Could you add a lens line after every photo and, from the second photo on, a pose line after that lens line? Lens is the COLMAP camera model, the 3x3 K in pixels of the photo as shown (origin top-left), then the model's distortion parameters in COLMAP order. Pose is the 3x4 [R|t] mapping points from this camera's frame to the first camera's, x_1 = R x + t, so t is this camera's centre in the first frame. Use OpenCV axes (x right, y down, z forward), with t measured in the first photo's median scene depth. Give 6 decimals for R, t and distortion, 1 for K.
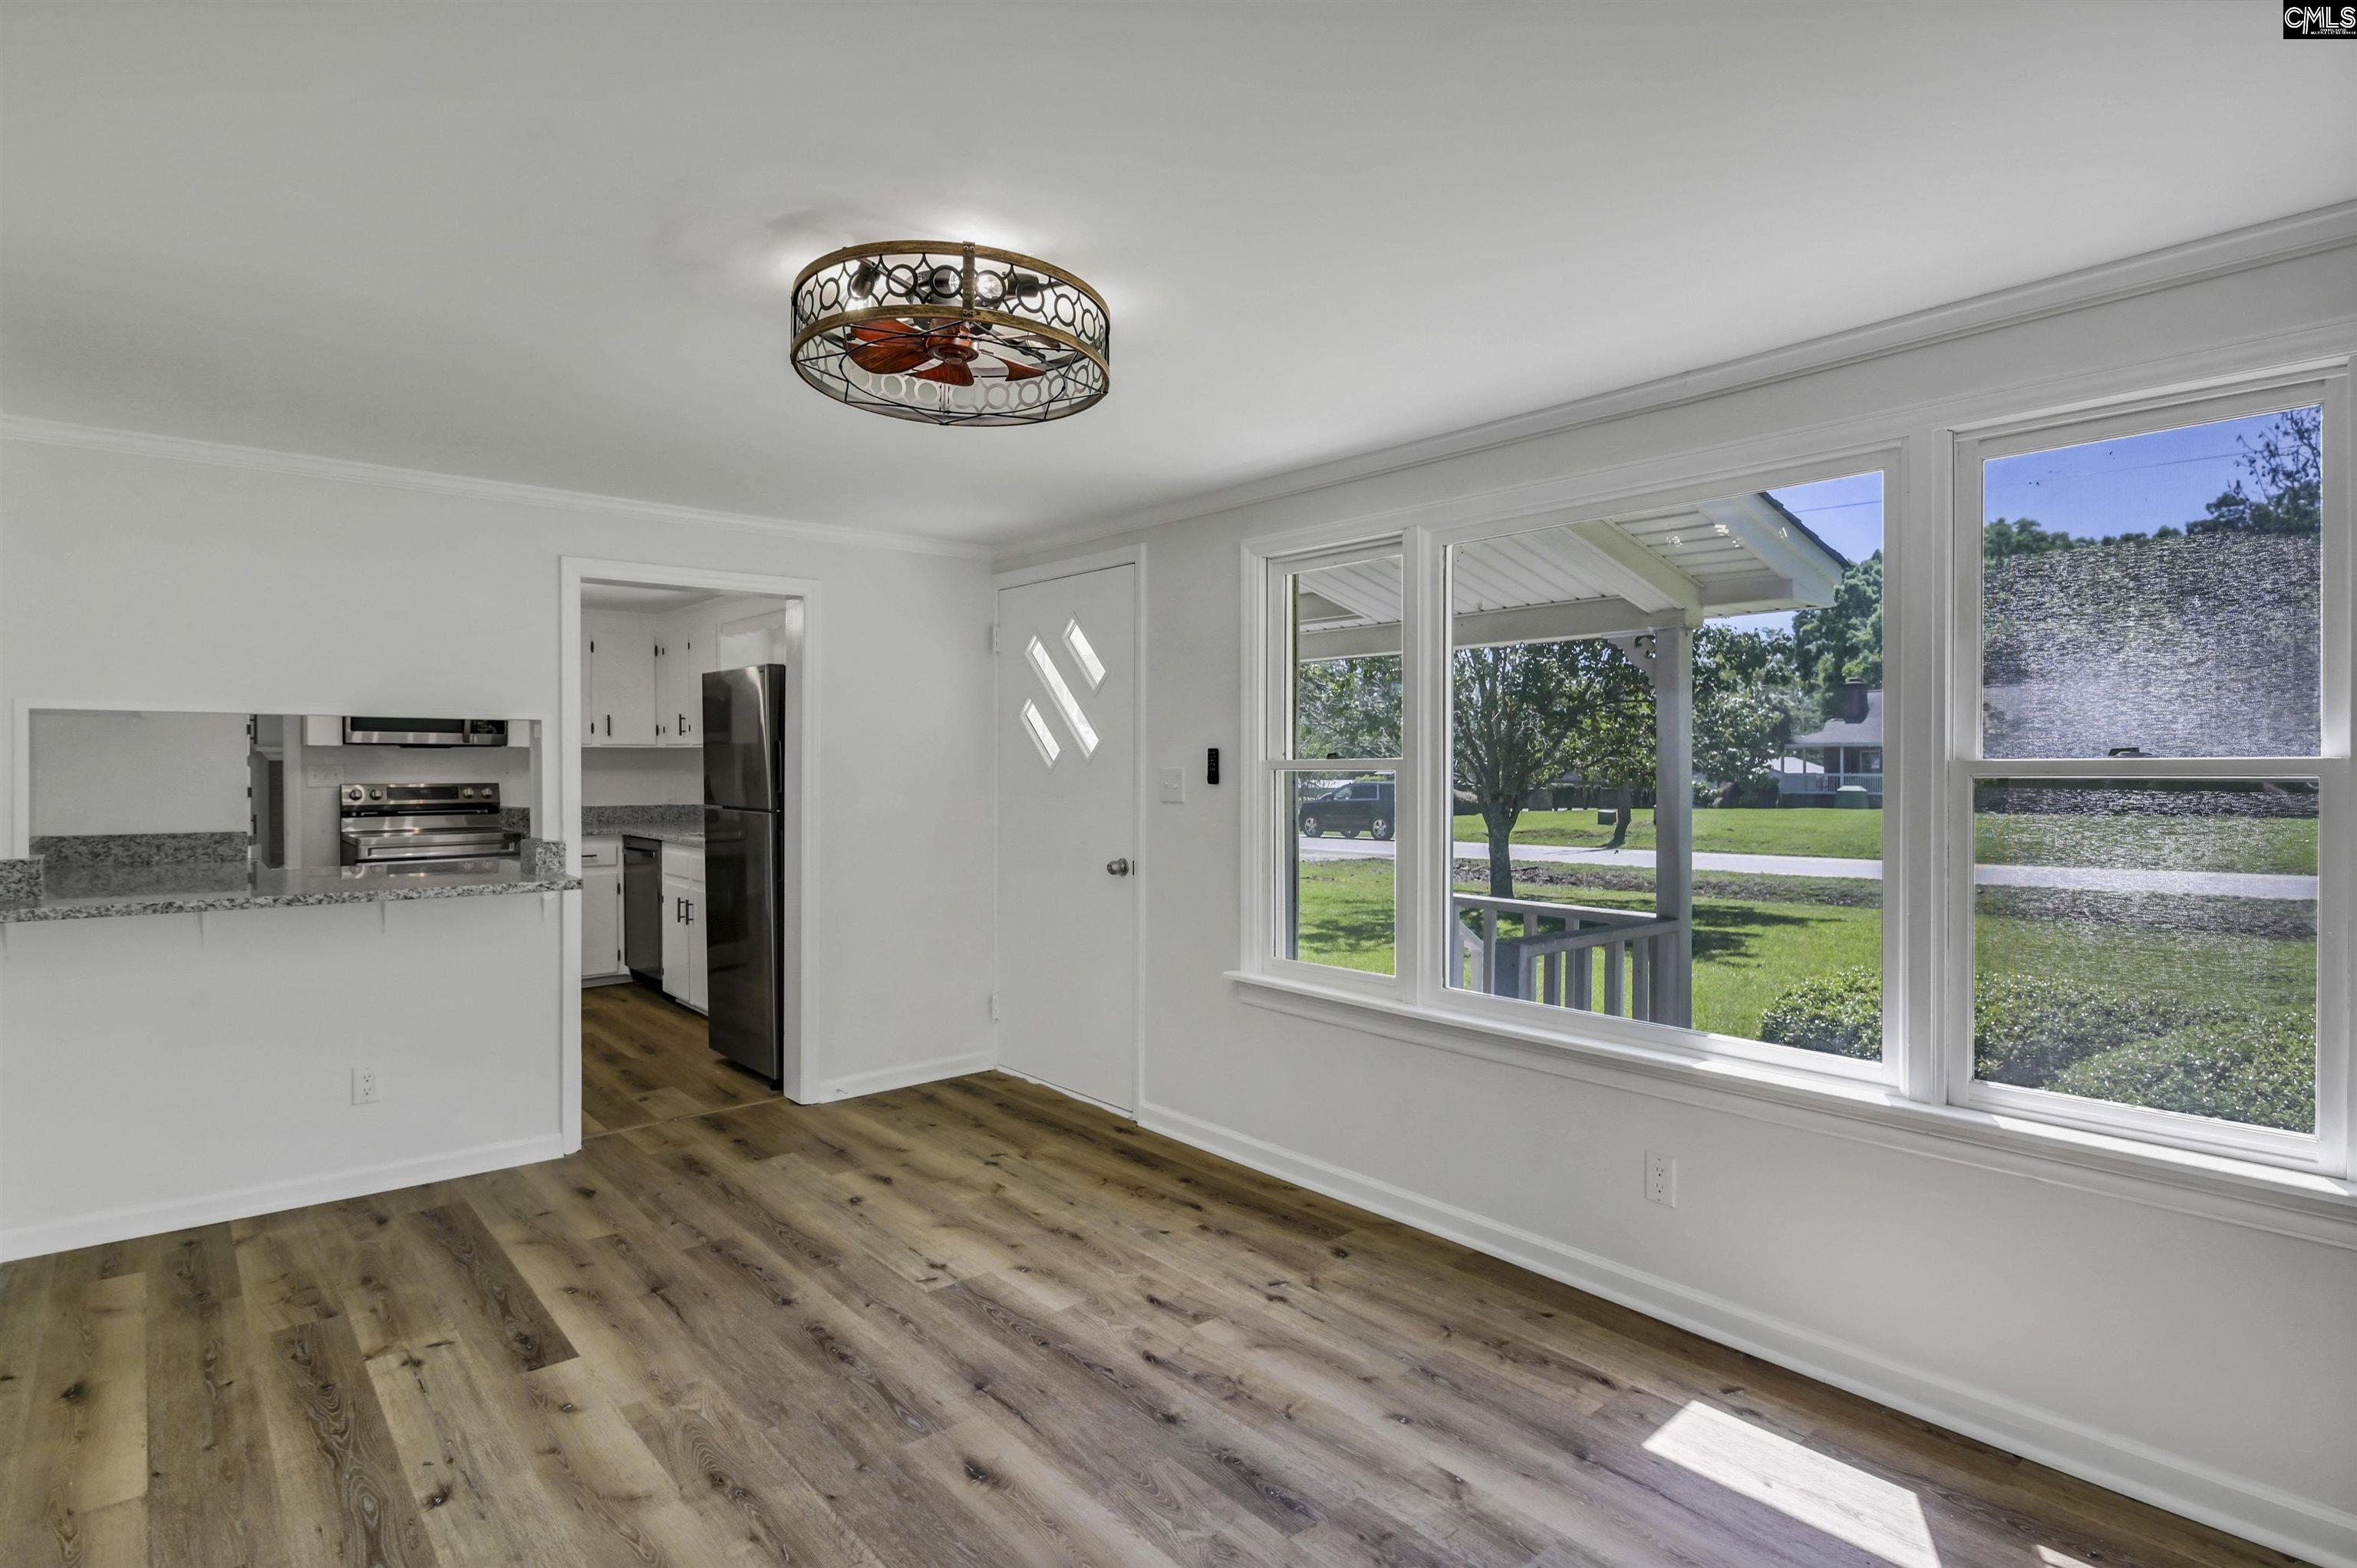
lens RADIAL K [[1197.3, 0, 1179.7], [0, 1197.3, 768.5], [0, 0, 1]] dist [0.000509, -0.001339]
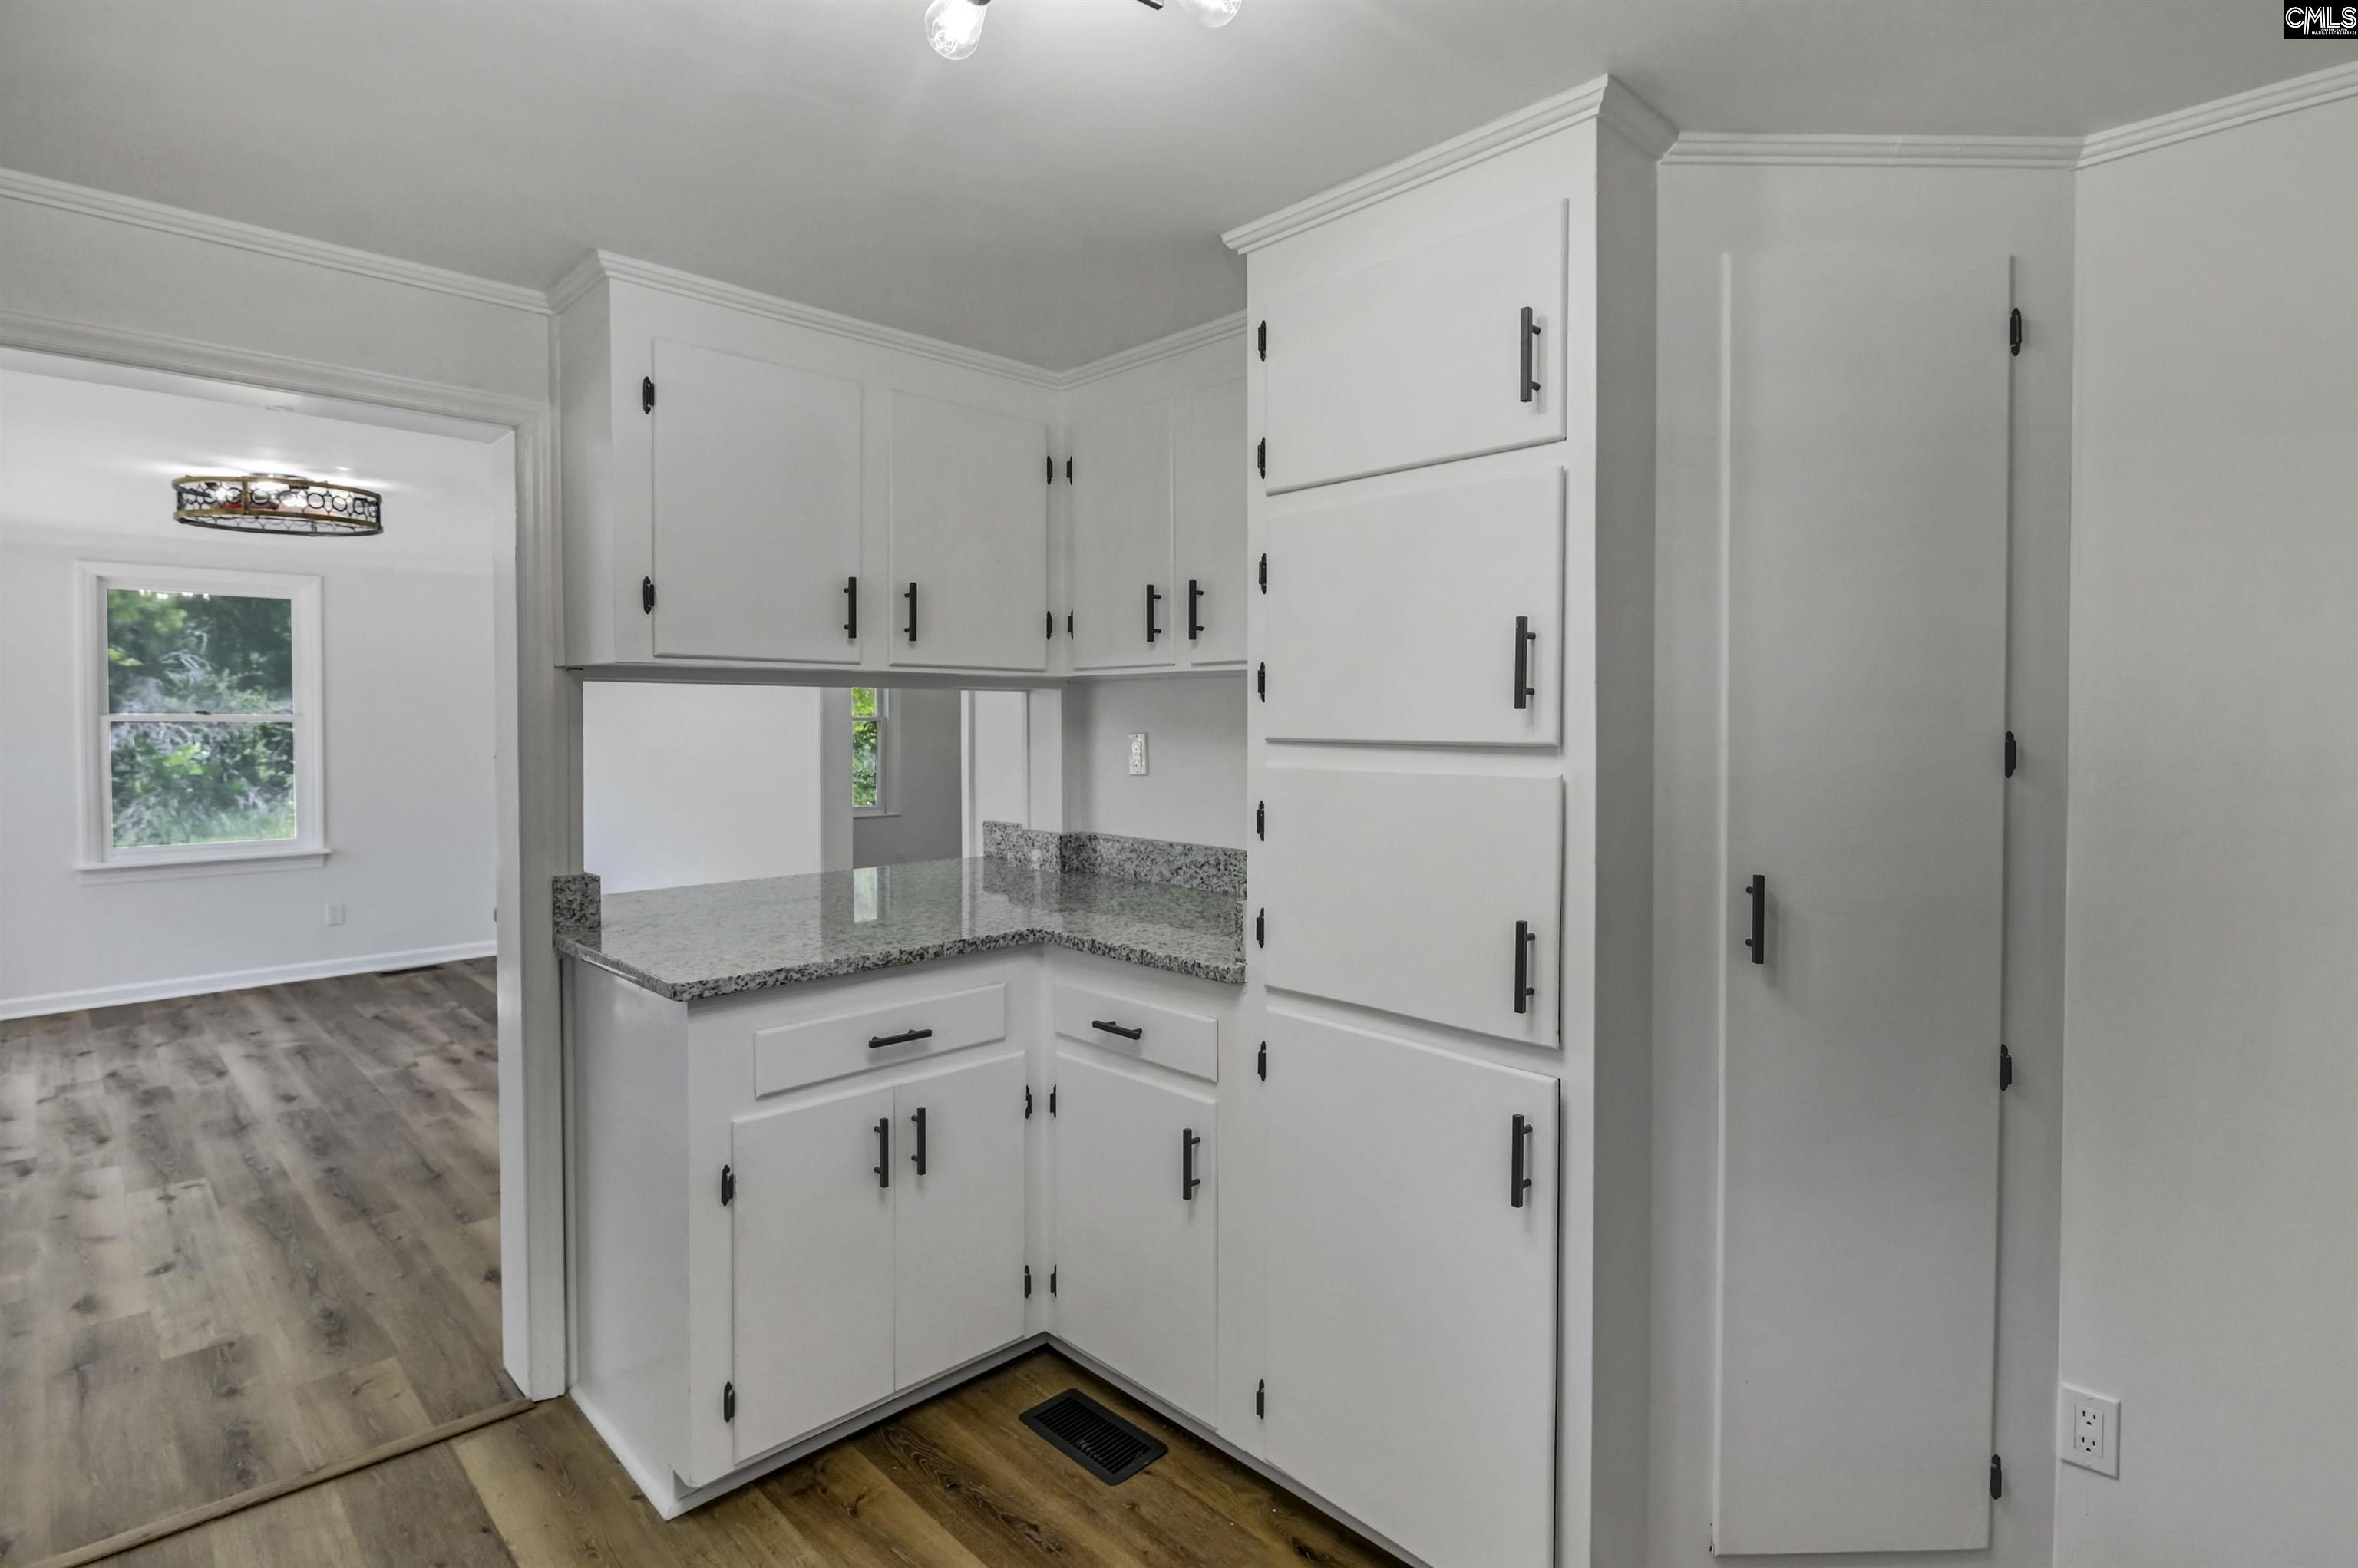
lens RADIAL K [[1171.6, 0, 1180.4], [0, 1171.6, 738.7], [0, 0, 1]] dist [0.001740, -0.005505]
pose [[-0.997875, -0.001268, -0.065149, -1.192036], [-0.002644, 0.999775, 0.021033, -0.034908], [0.065108, 0.021161, -0.997654, 2.384792]]
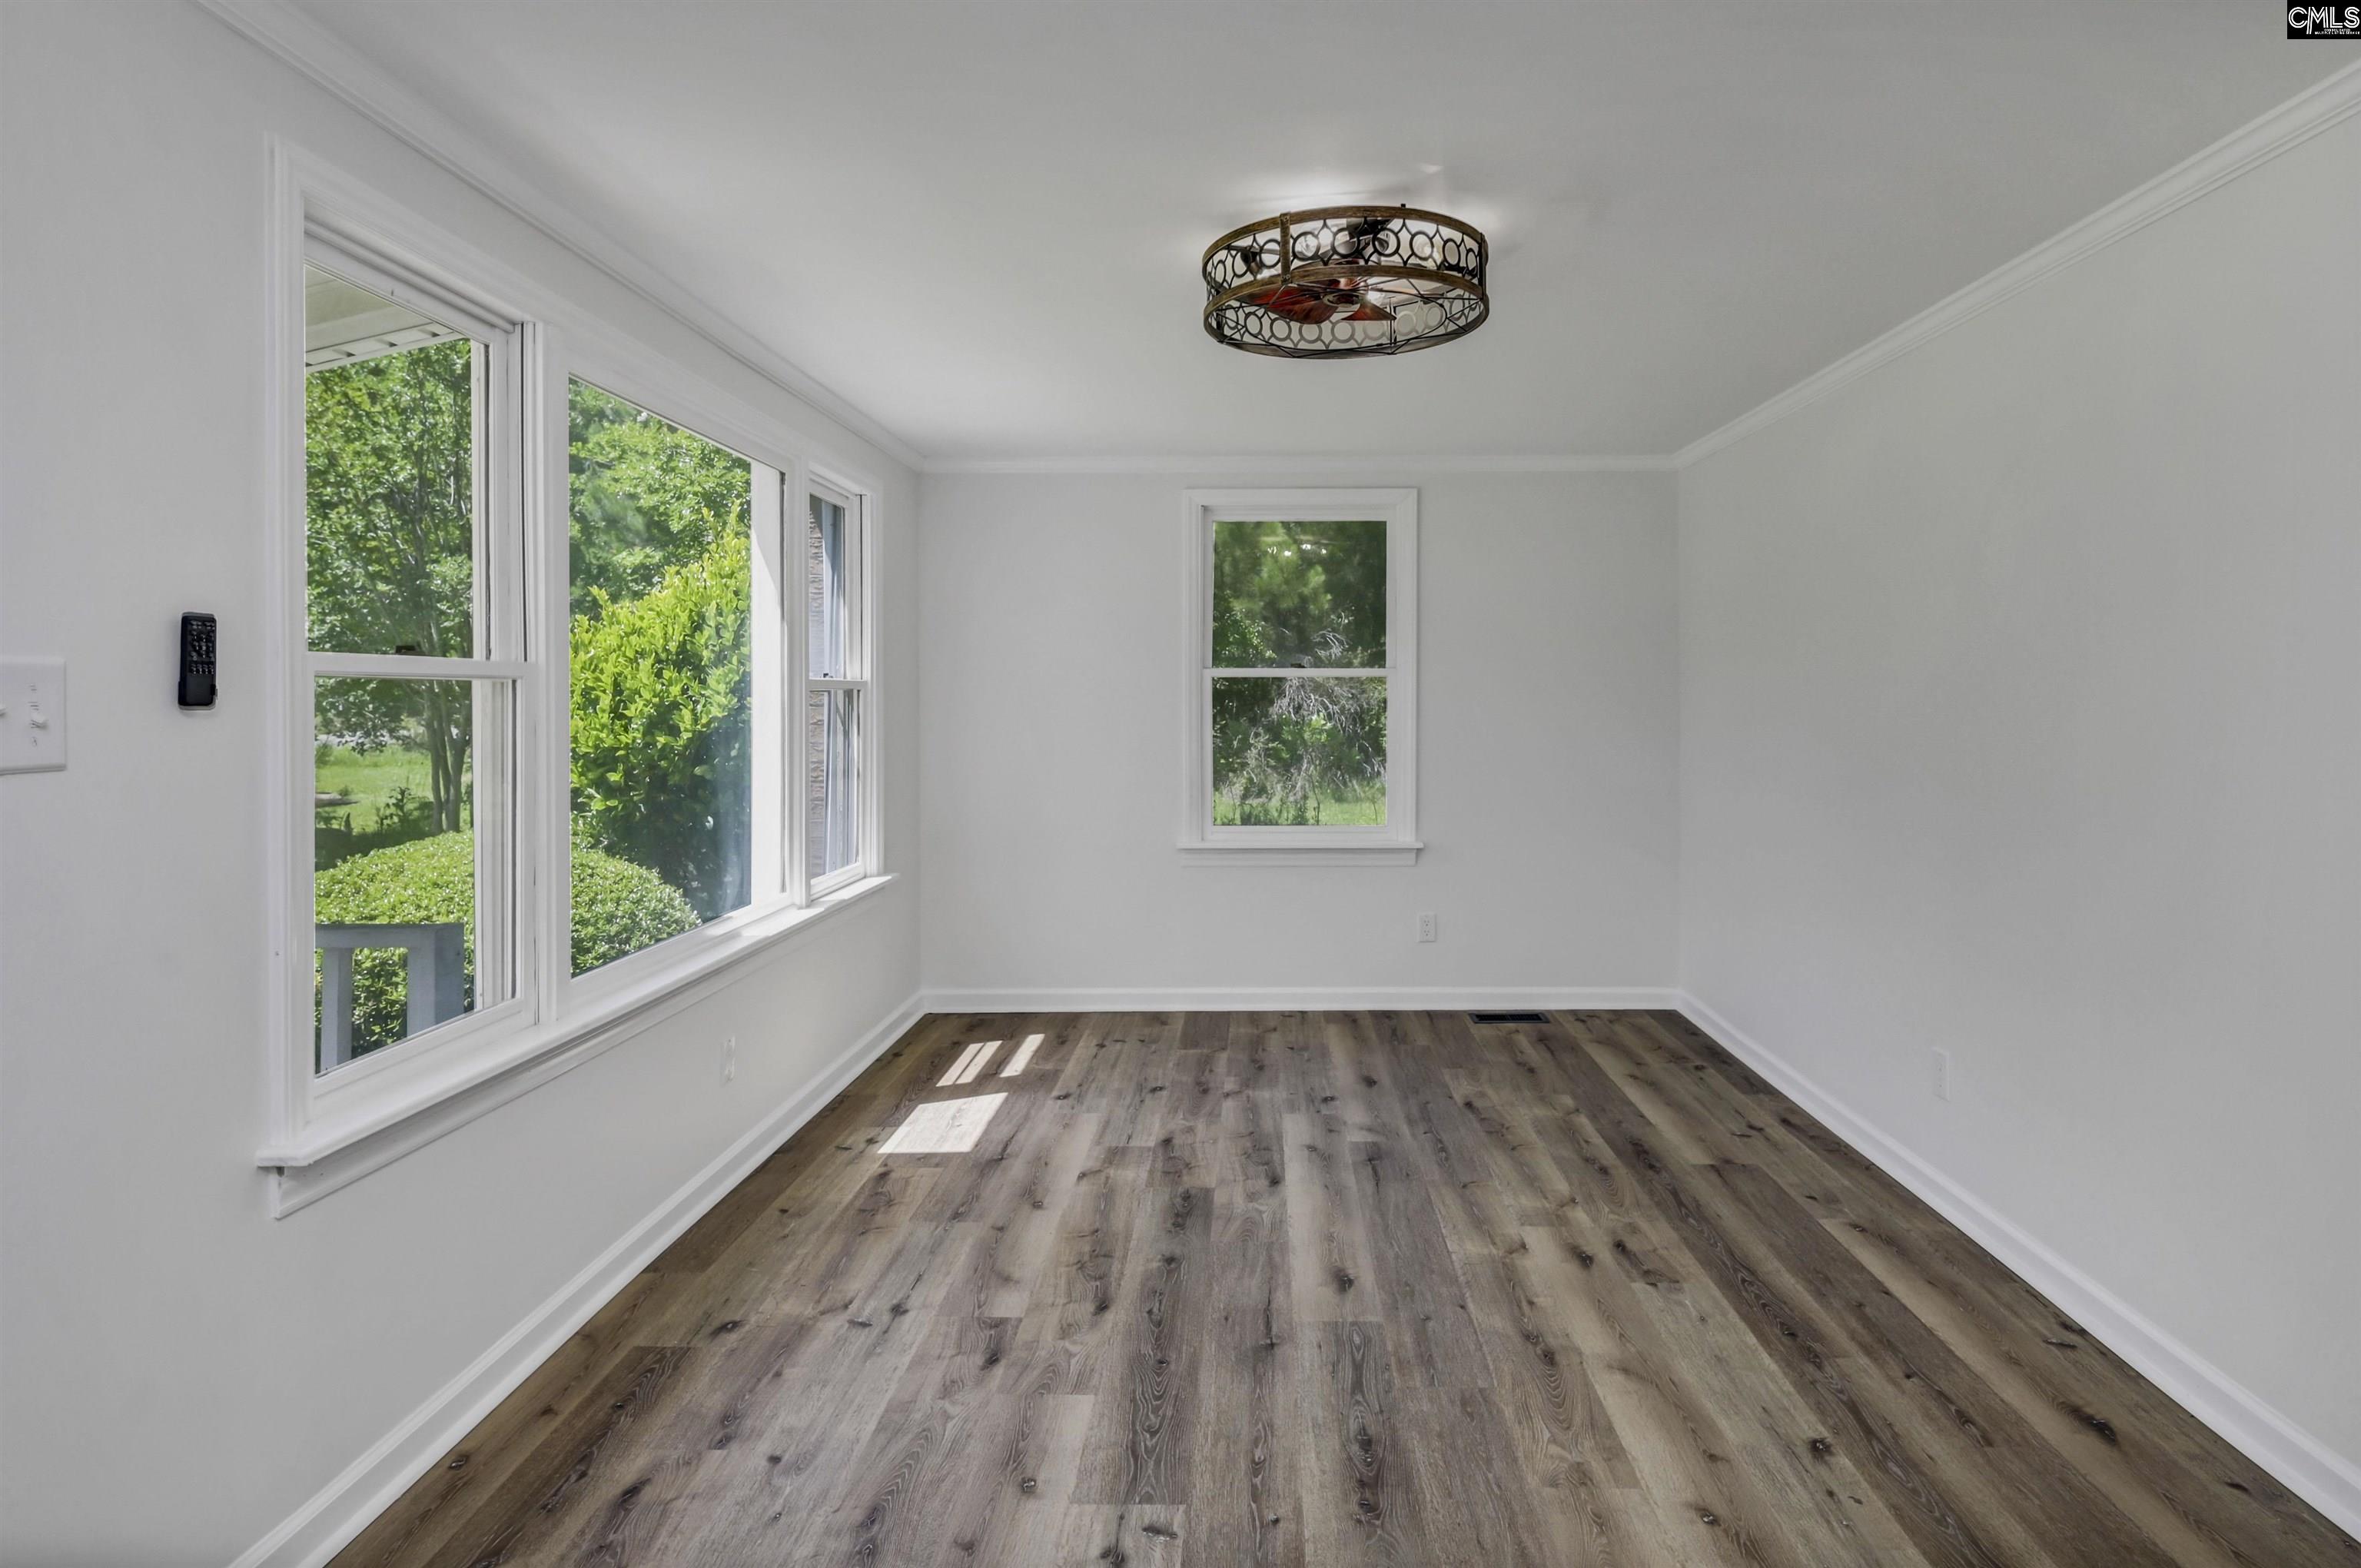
lens RADIAL K [[1214.0, 0, 1255.4], [0, 1214.0, 711.9], [0, 0, 1]] dist [0.002879, -0.000530]
pose [[-0.753809, -0.010735, 0.657006, -0.701331], [-0.001546, 0.999893, 0.014564, 0.009740], [-0.657092, 0.009962, -0.753745, 1.555081]]
